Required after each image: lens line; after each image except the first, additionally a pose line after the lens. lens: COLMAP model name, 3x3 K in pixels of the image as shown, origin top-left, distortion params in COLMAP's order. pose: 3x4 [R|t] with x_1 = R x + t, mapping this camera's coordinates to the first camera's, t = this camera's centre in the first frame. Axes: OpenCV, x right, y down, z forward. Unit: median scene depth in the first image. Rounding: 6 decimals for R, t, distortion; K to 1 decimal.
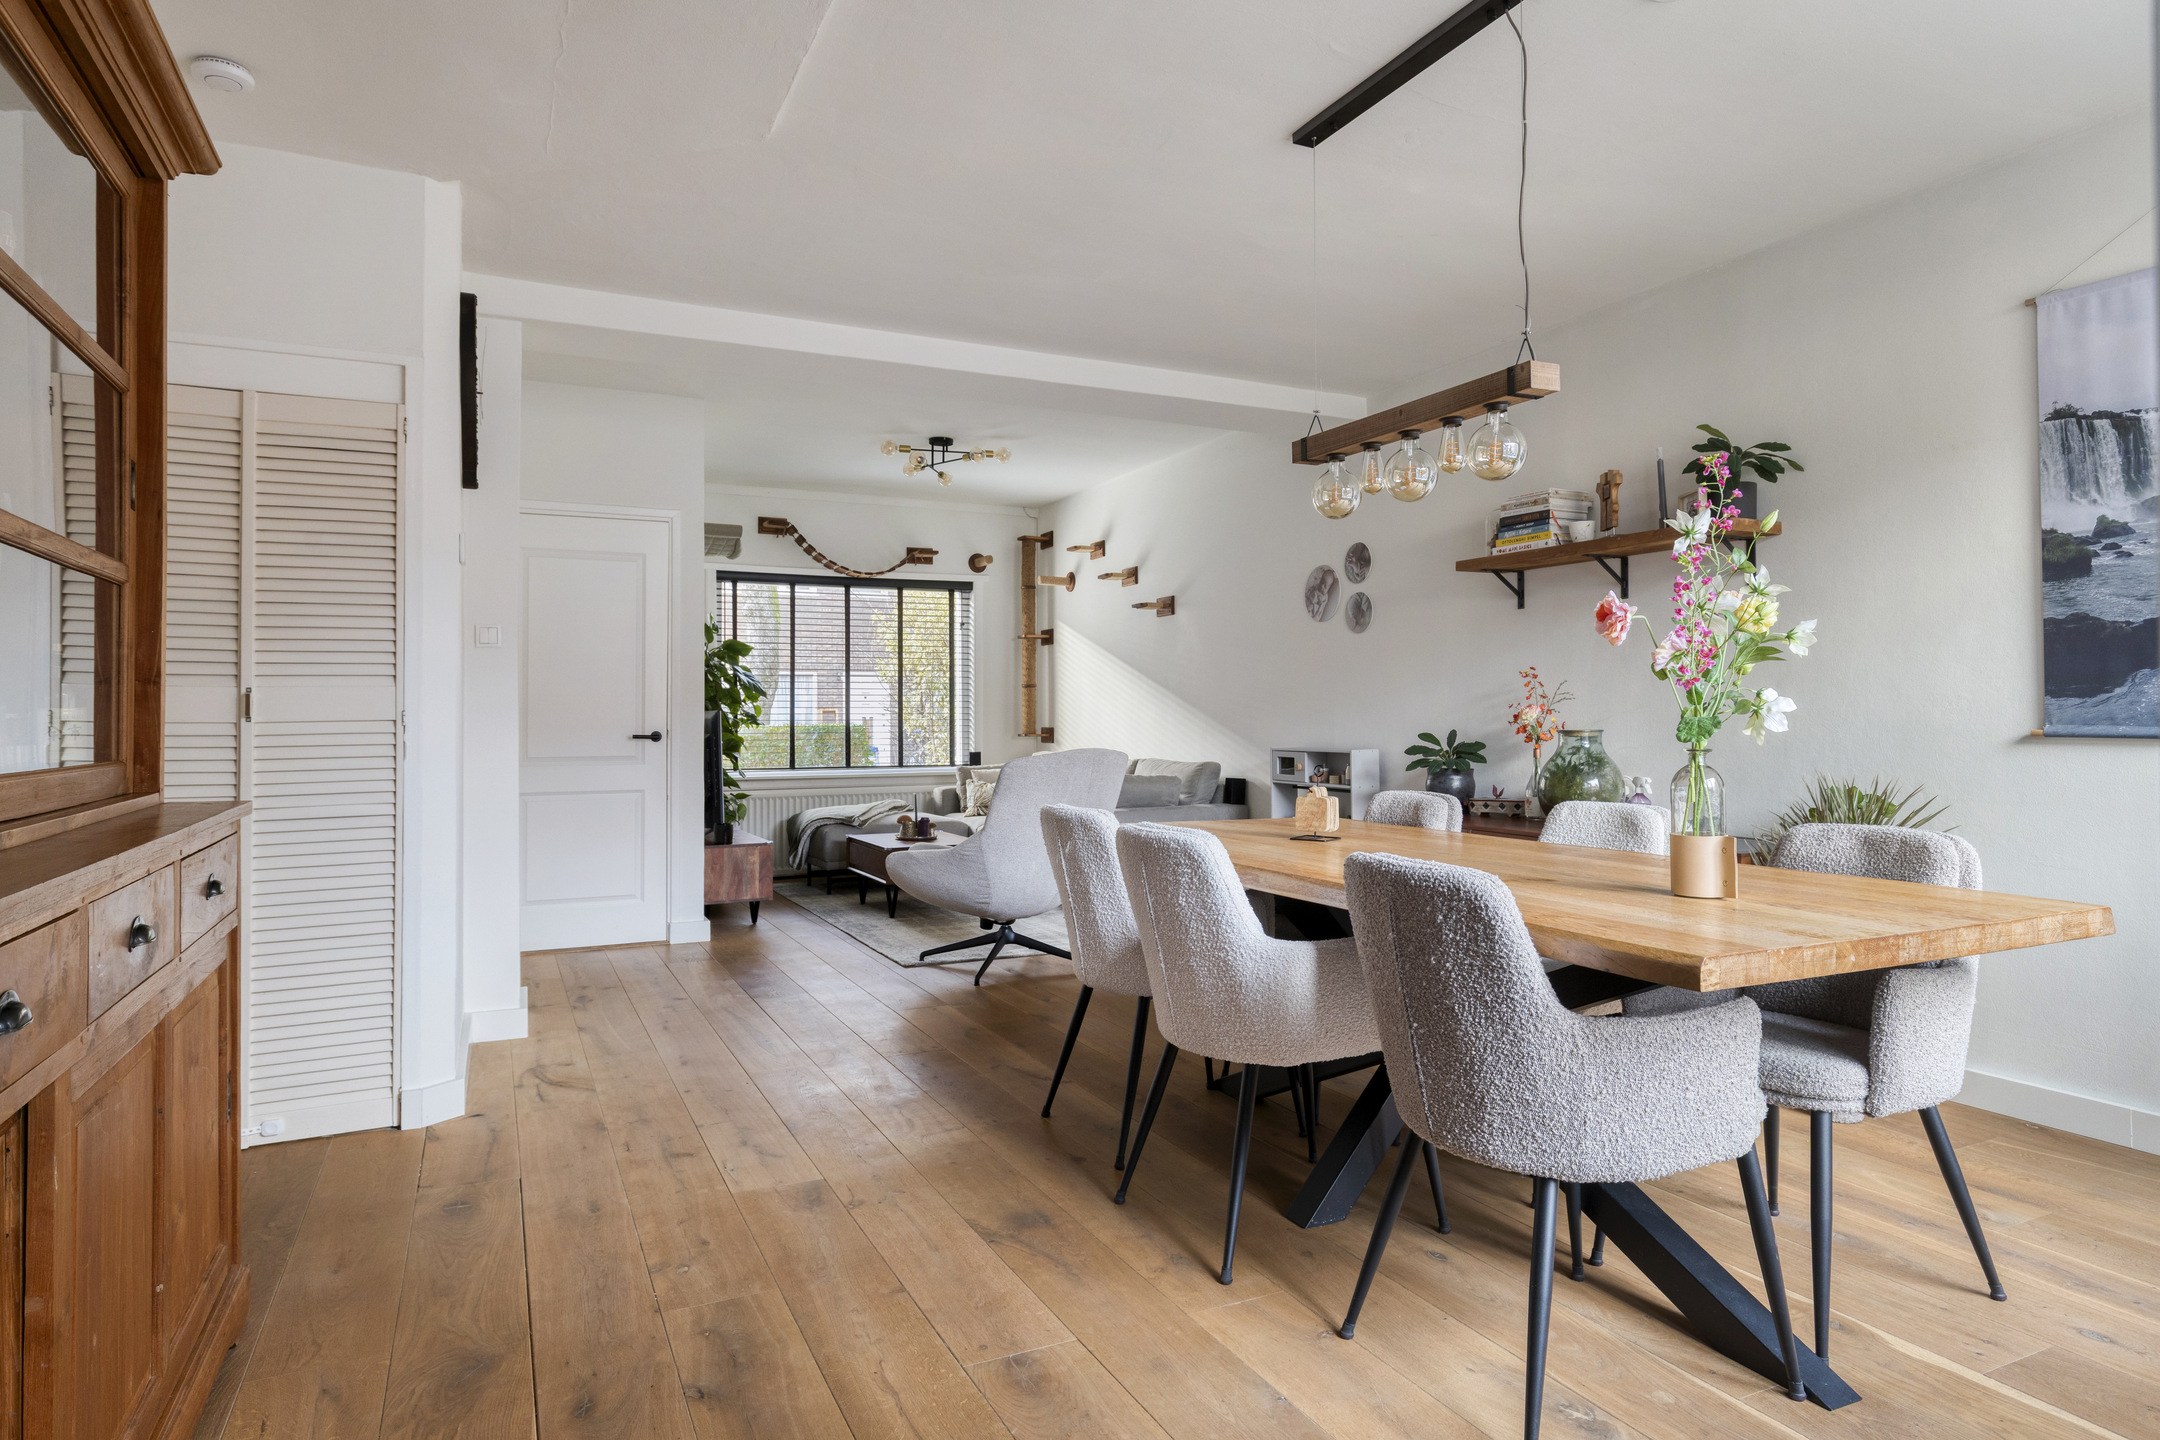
lens RADIAL K [[1218.8, 0, 1074.0], [0, 1218.8, 714.1], [0, 0, 1]] dist [0.011211, -0.004395]
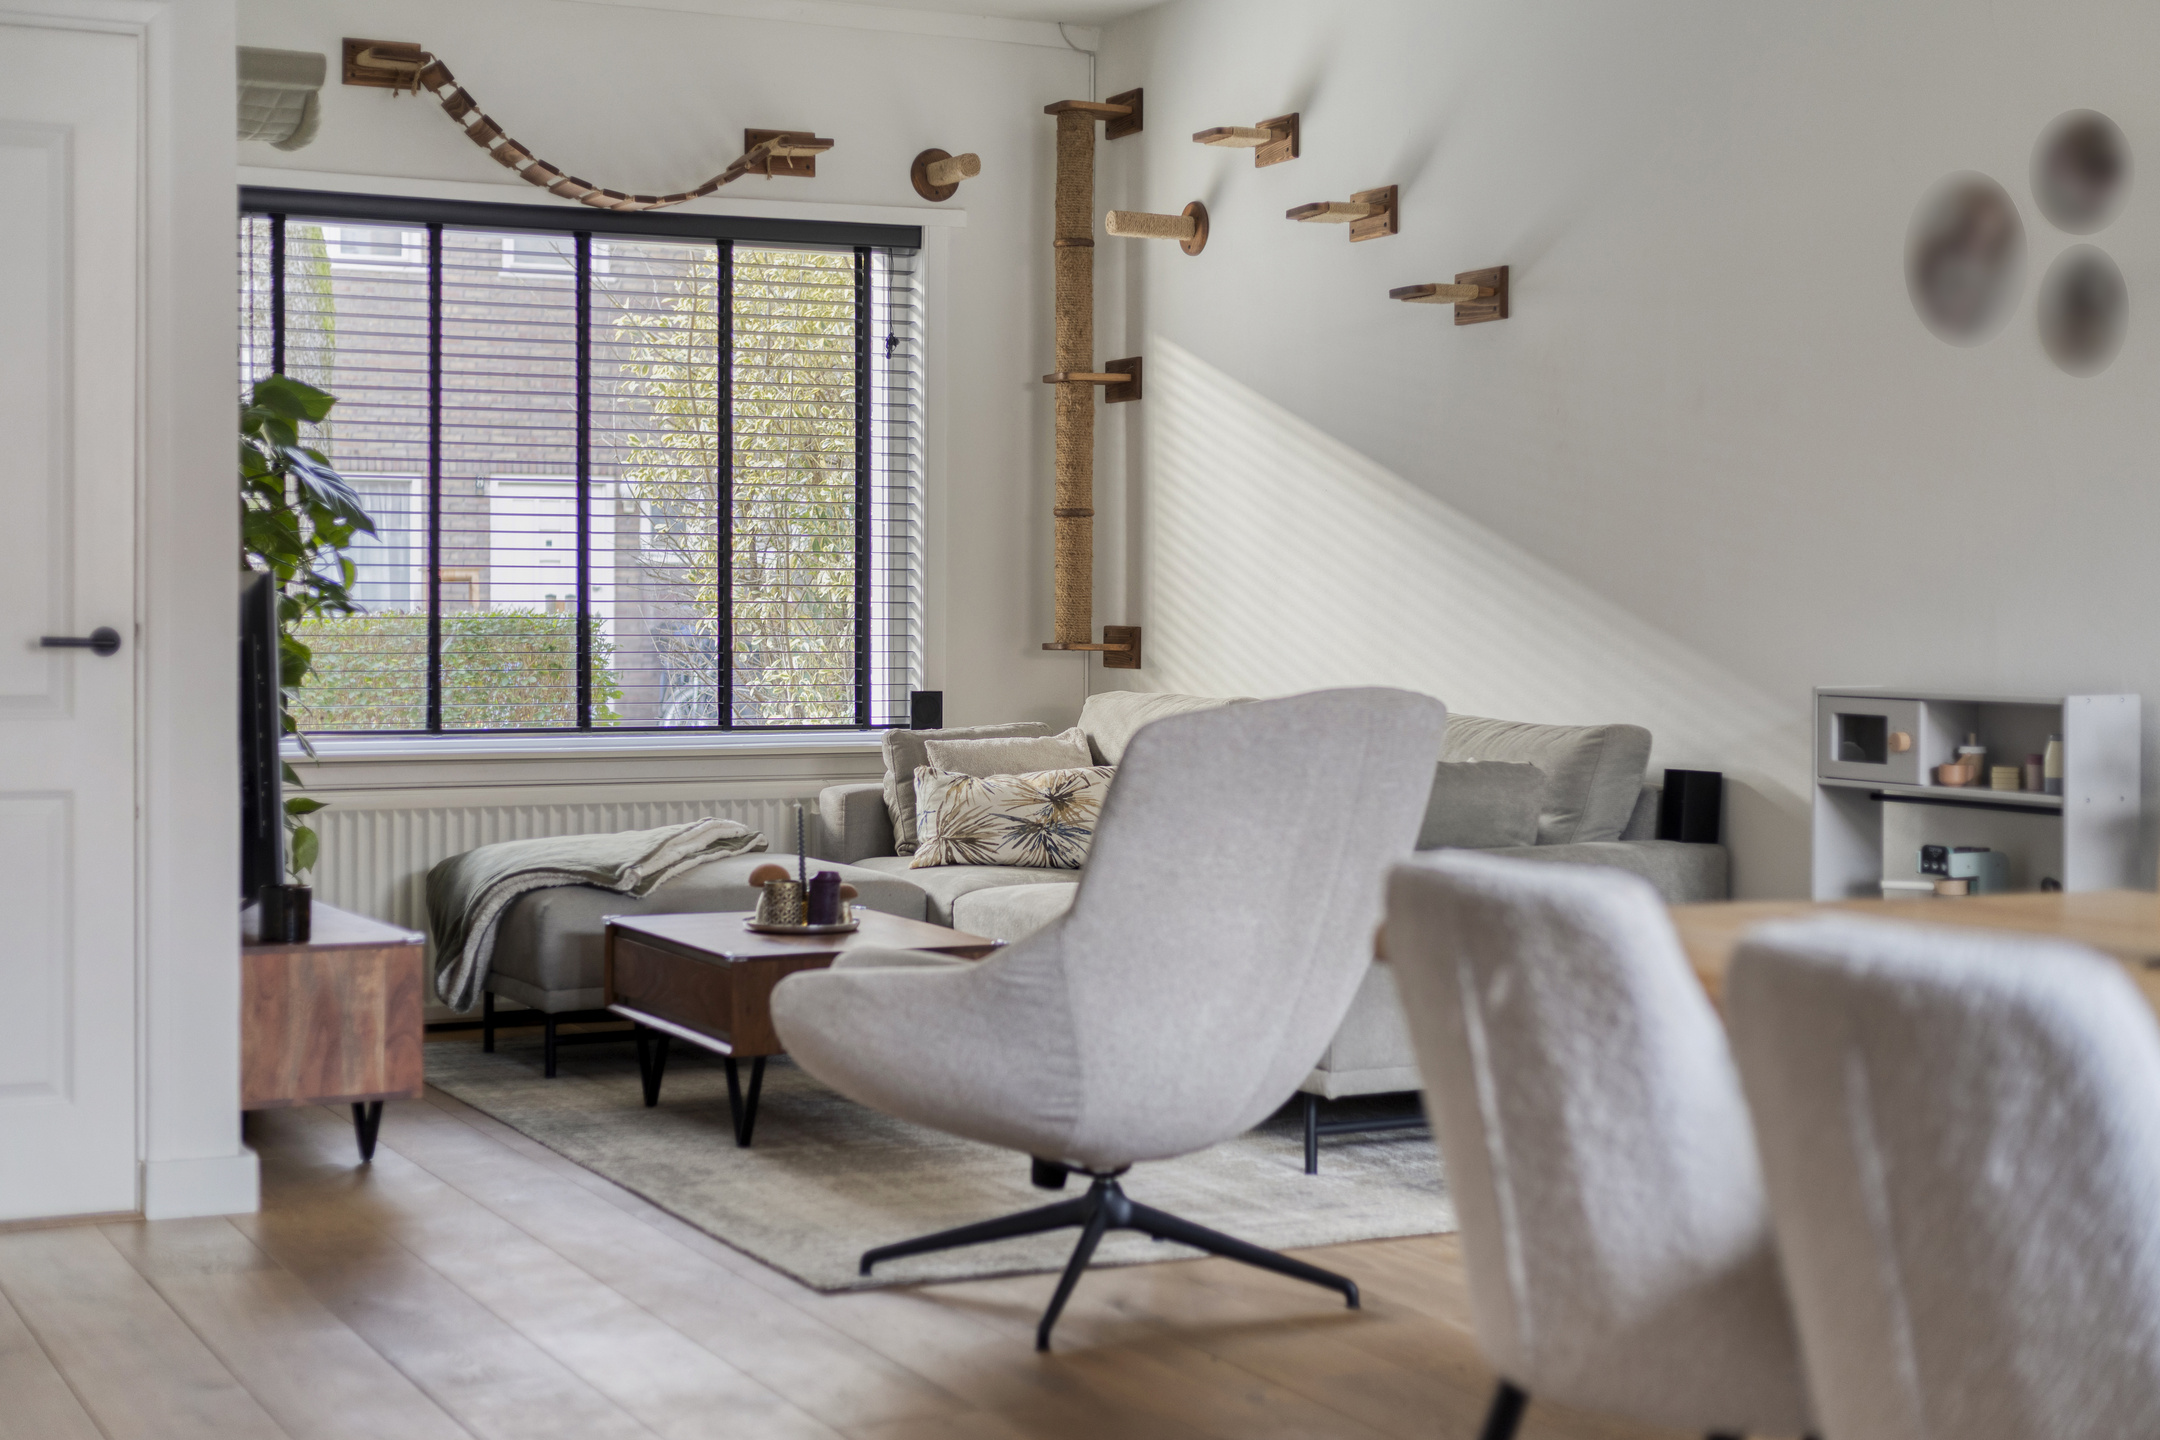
lens RADIAL K [[3149.0, 0, 1084.9], [0, 3149.0, 714.7], [0, 0, 1]] dist [0.019074, 0.000000]
pose [[0.999893, 0.008340, 0.011979, -0.053047], [-0.008803, 0.999196, 0.039111, 0.000781], [-0.011644, -0.039212, 0.999163, 0.058458]]
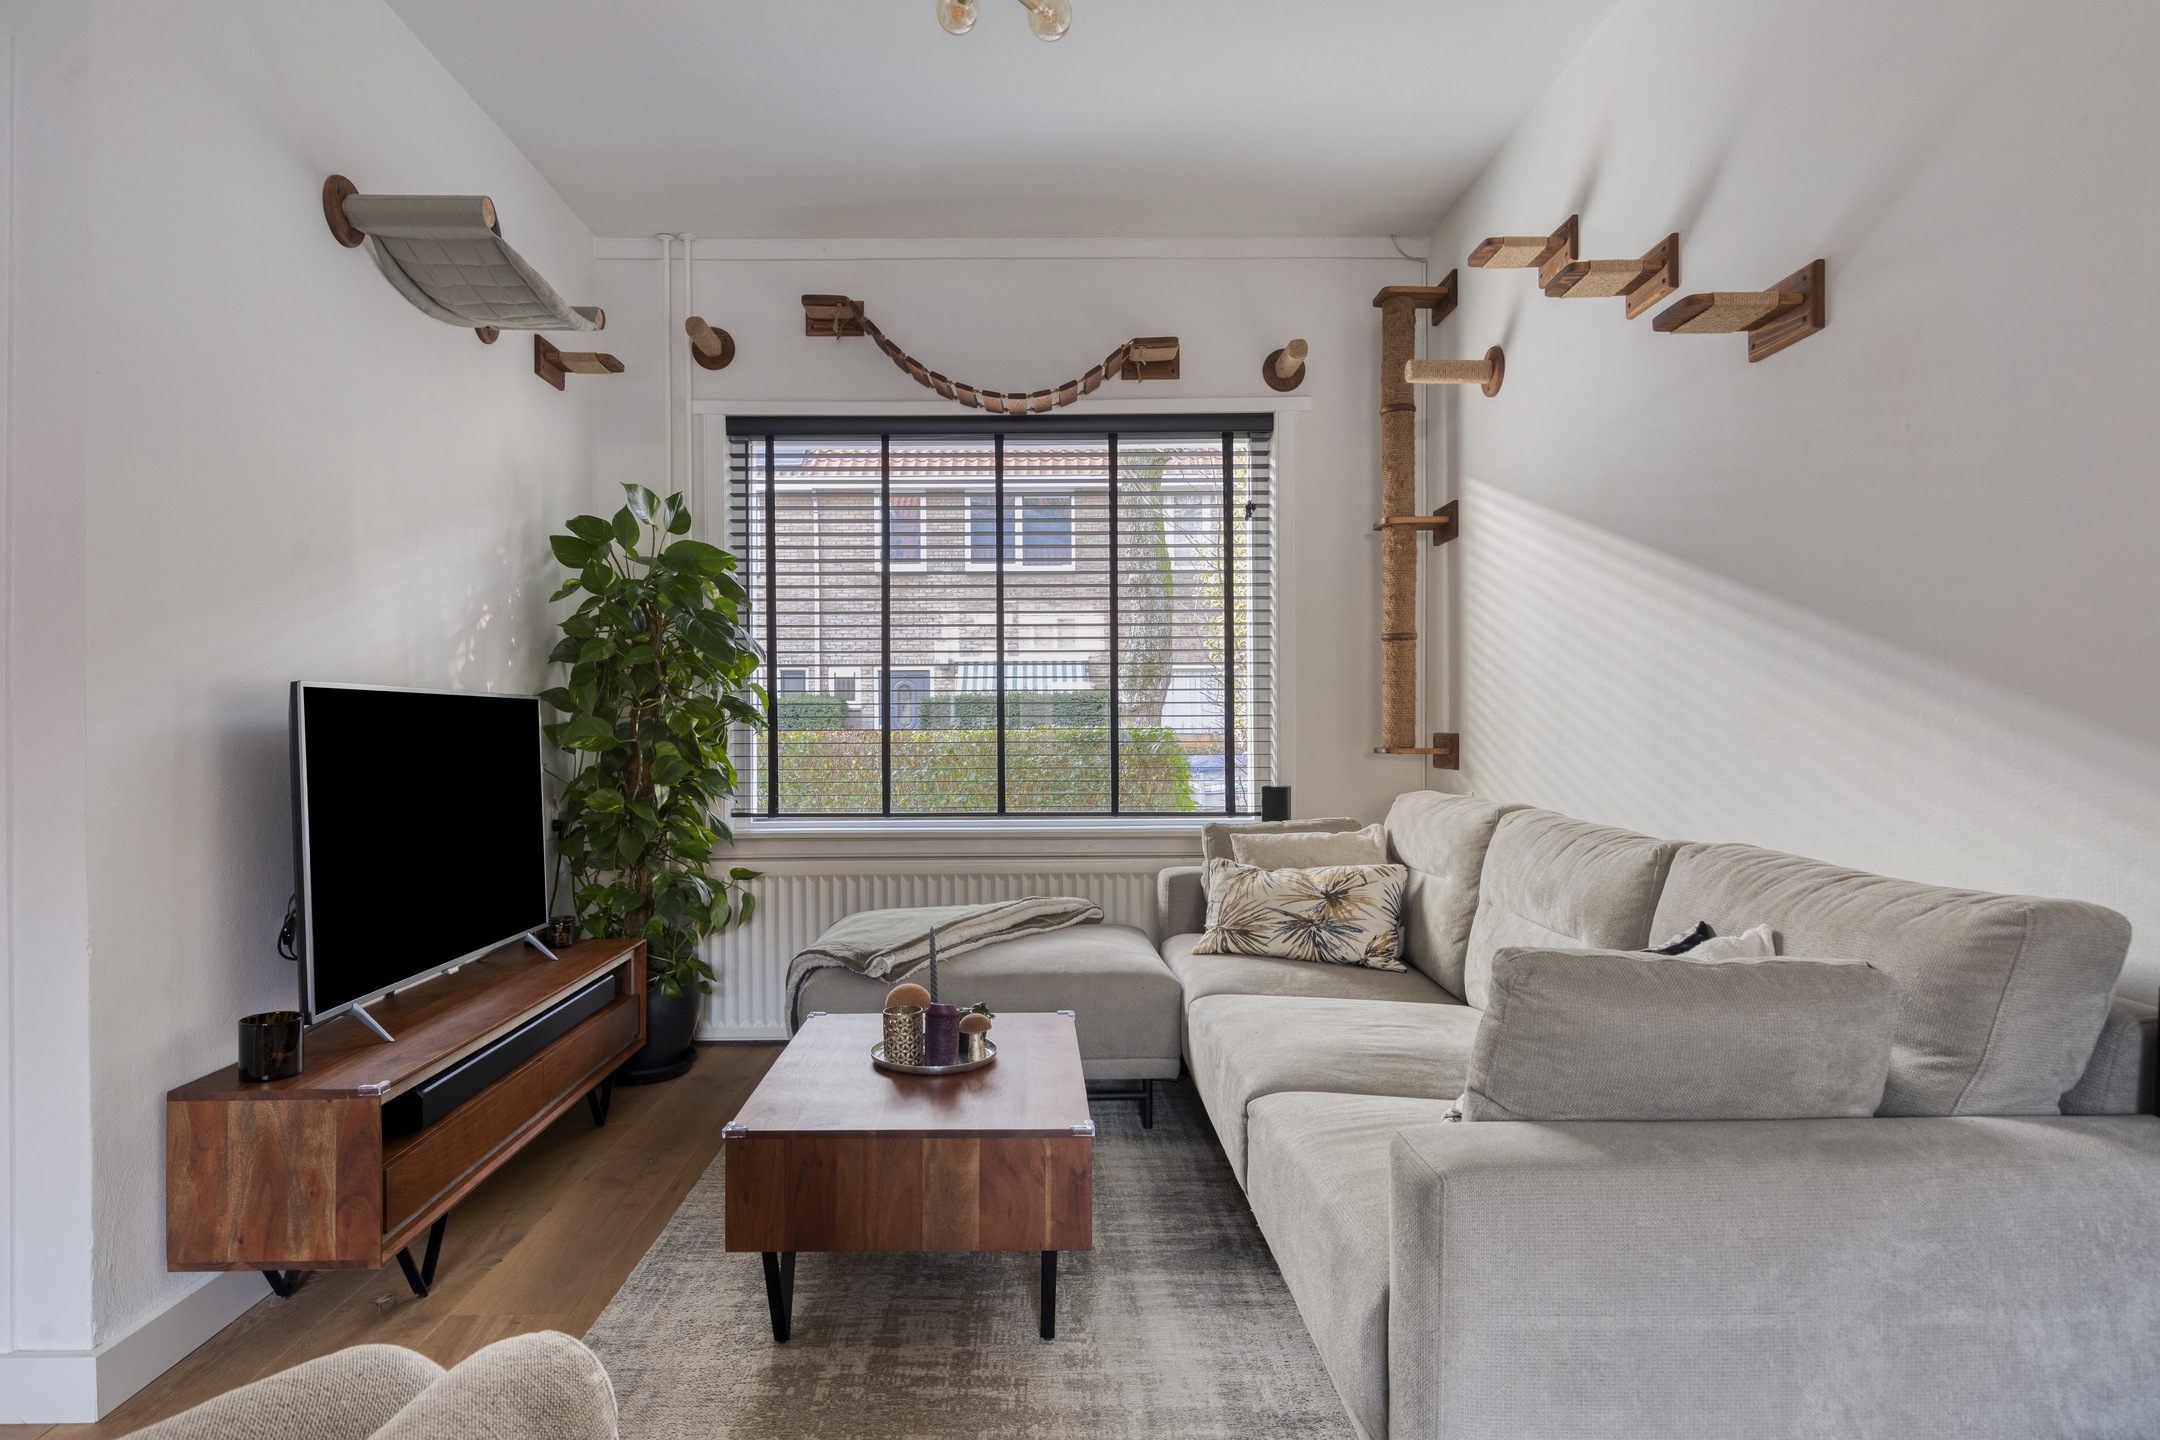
lens RADIAL K [[1218.8, 0, 1041.1], [0, 1218.8, 727.2], [0, 0, 1]] dist [0.011211, -0.004395]
pose [[0.905046, 0.001625, -0.425311, 0.039093], [0.001319, 0.999977, 0.006629, 0.007140], [0.425312, -0.006561, 0.905023, 0.661063]]
